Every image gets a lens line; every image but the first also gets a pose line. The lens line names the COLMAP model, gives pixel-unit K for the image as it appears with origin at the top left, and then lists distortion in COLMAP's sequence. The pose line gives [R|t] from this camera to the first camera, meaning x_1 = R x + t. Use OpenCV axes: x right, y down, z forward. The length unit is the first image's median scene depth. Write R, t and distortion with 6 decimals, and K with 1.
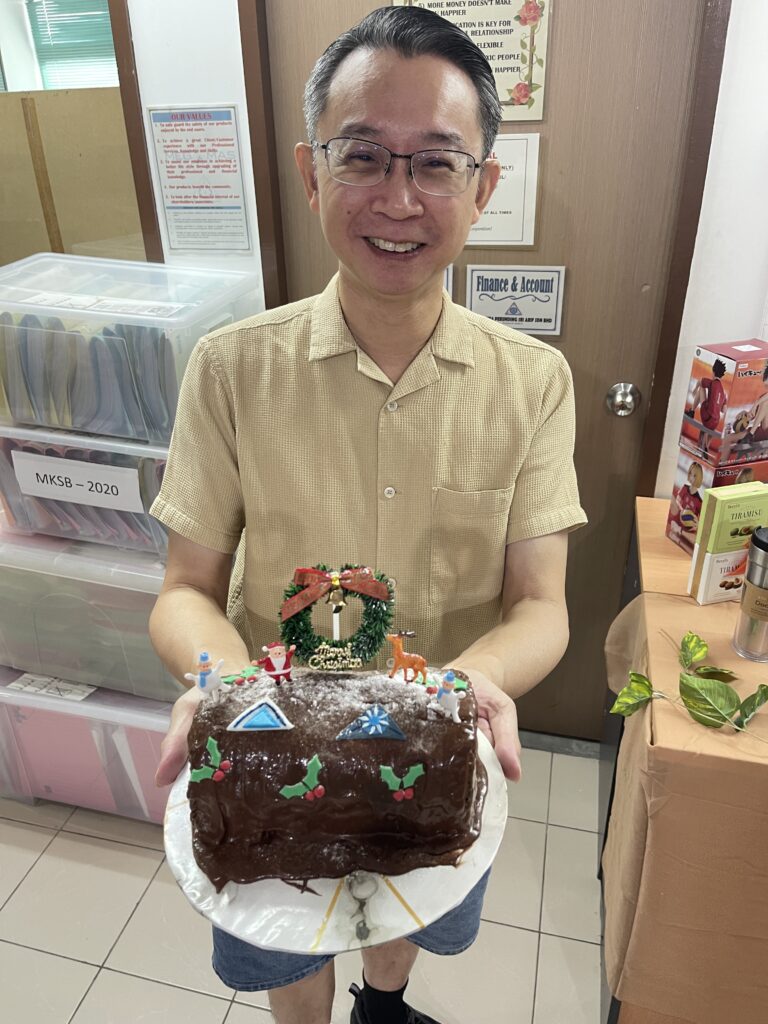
lens RADIAL K [[771.3, 0, 389.3], [0, 771.3, 509.1], [0, 0, 1]] dist [0.065765, -0.094437]
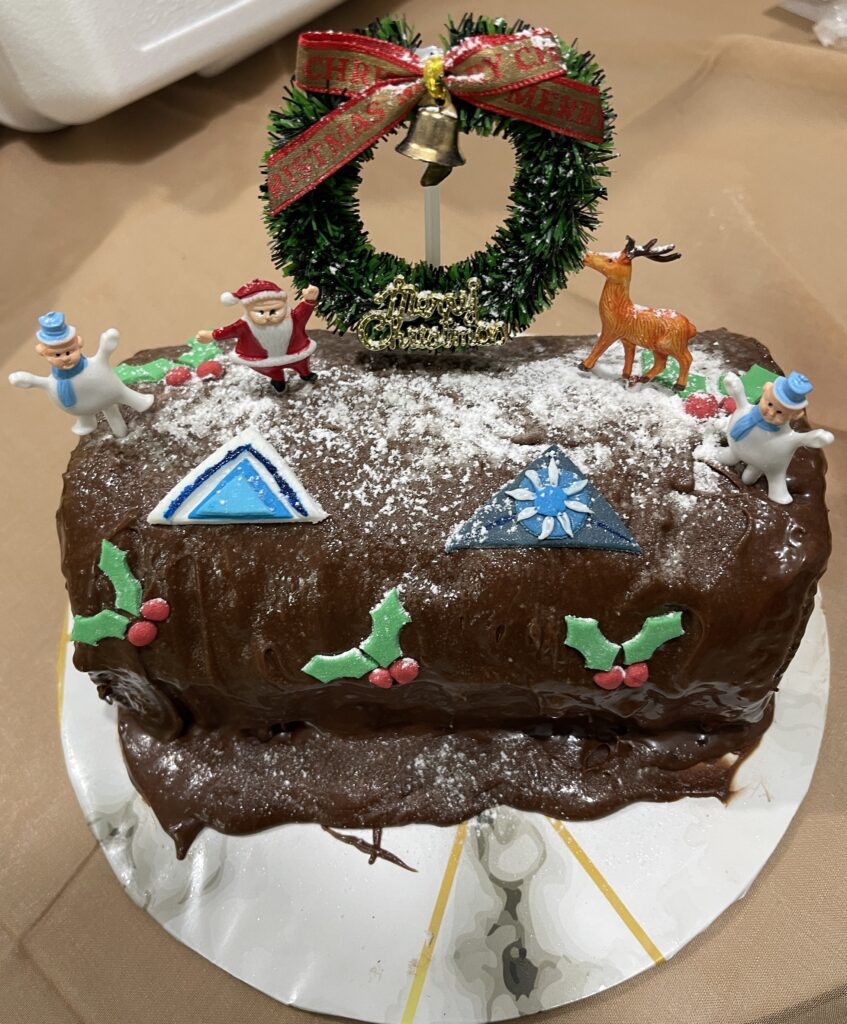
lens RADIAL K [[939.7, 0, 417.1], [0, 939.7, 513.1], [0, 0, 1]] dist [0.010477, 0.000000]
pose [[0.999524, -0.002976, -0.030709, -0.066550], [0.017064, 0.882569, 0.469874, 0.071548], [0.025704, -0.470174, 0.882199, 0.602044]]
